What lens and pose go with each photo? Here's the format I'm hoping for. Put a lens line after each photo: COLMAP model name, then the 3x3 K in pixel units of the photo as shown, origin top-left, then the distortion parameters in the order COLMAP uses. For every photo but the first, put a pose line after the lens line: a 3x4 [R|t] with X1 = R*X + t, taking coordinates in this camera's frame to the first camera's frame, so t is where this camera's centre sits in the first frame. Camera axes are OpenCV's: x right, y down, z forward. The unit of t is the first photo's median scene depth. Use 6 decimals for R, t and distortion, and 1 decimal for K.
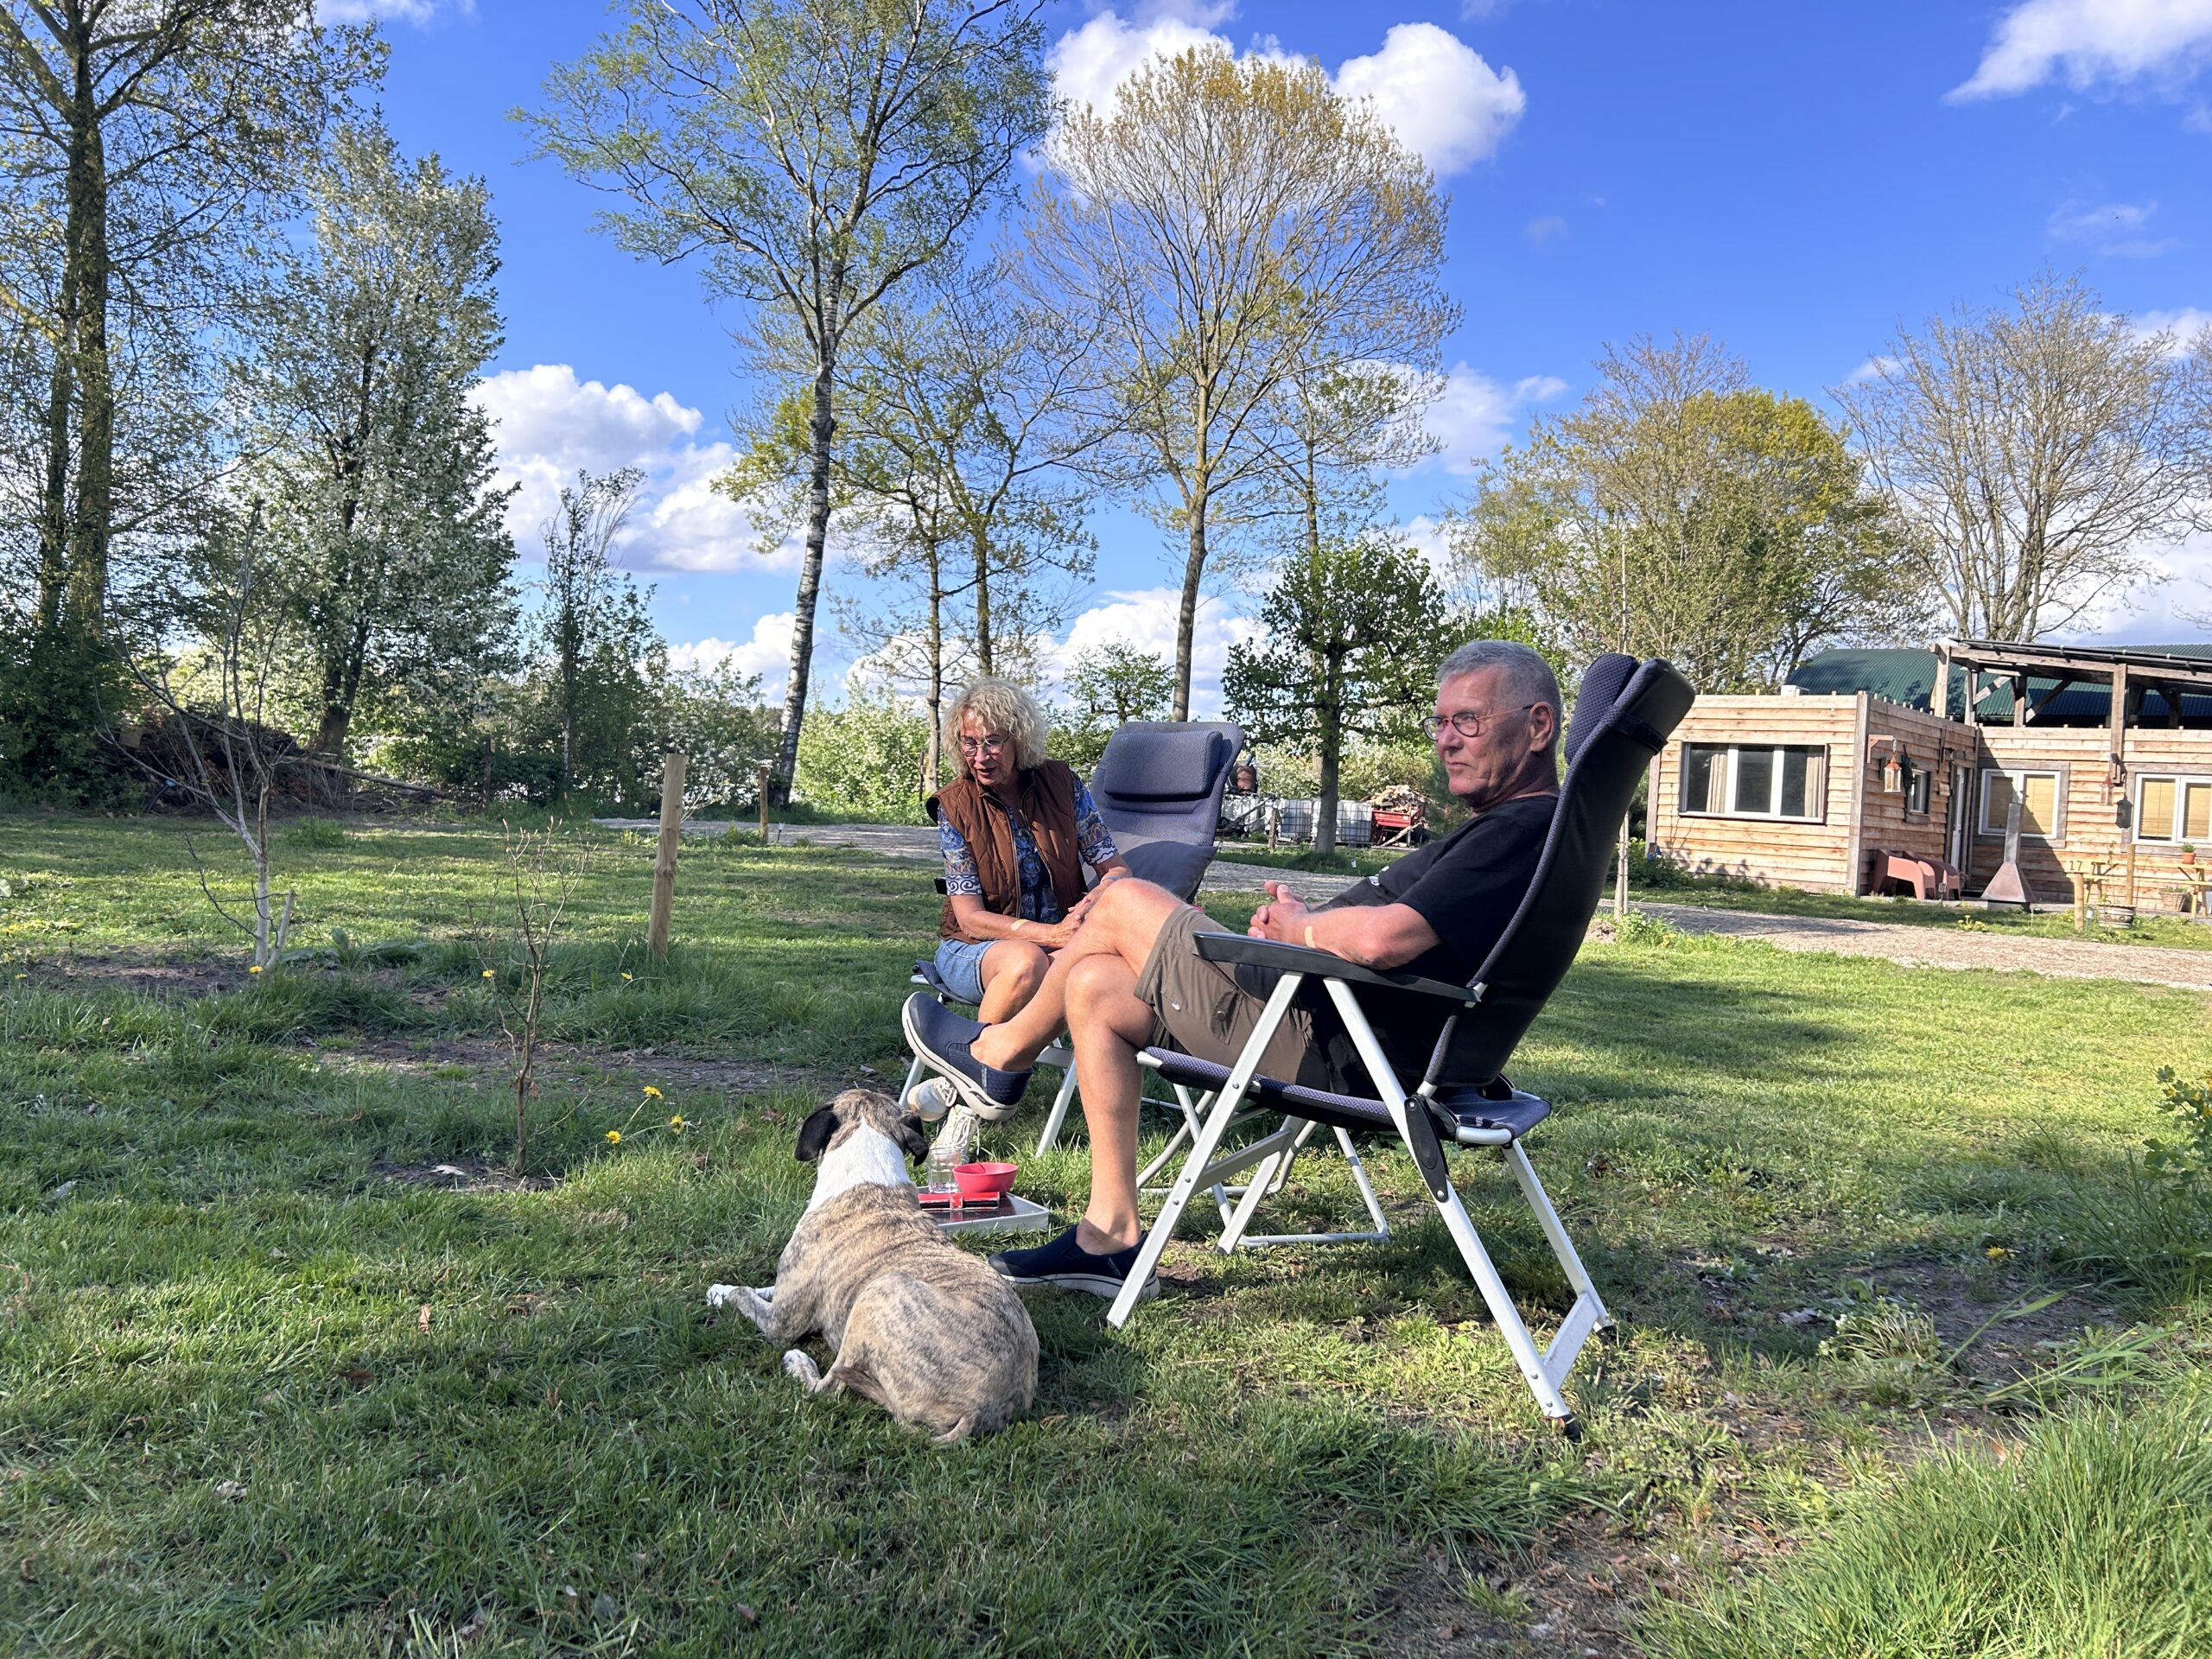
lens RADIAL K [[1715.3, 0, 1076.9], [0, 1715.3, 825.7], [0, 0, 1]] dist [0.062597, -0.005801]
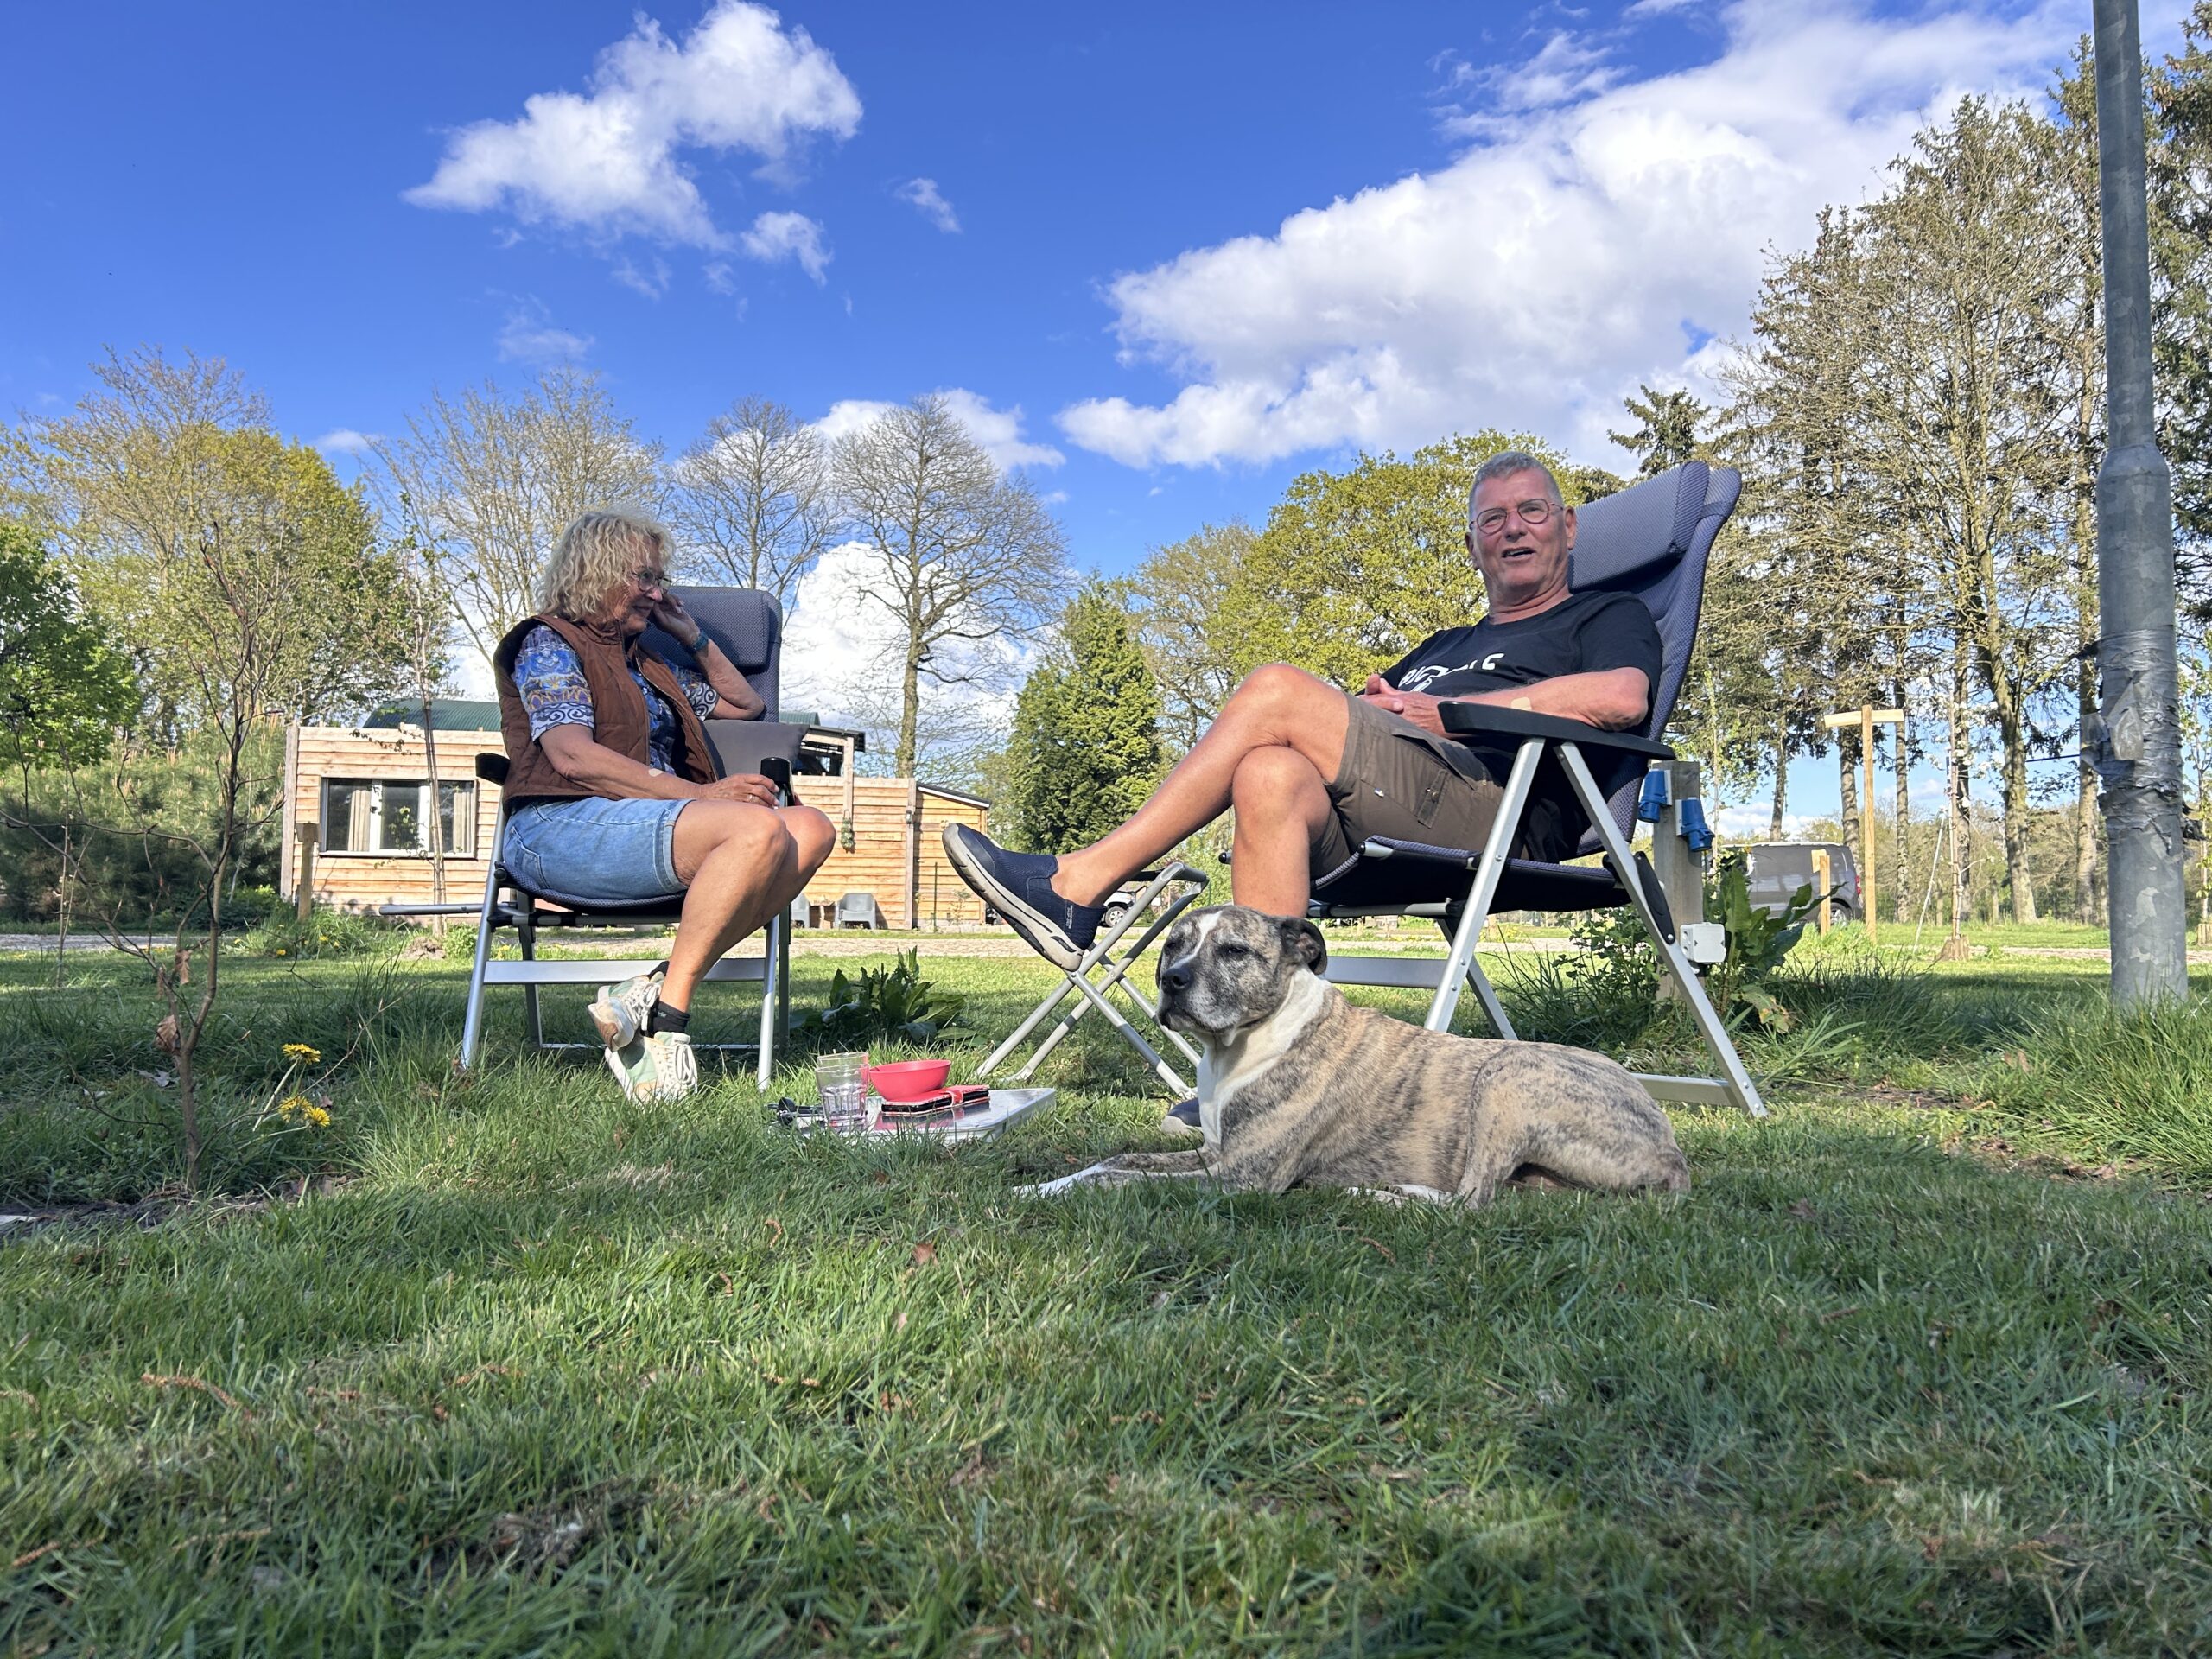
lens RADIAL K [[1715.3, 0, 1076.9], [0, 1715.3, 825.7], [0, 0, 1]] dist [0.062597, -0.005801]
pose [[0.626150, -0.005200, 0.779686, -0.129059], [0.044561, 0.998582, -0.029126, 0.023947], [-0.778428, 0.052981, 0.625494, 0.091981]]
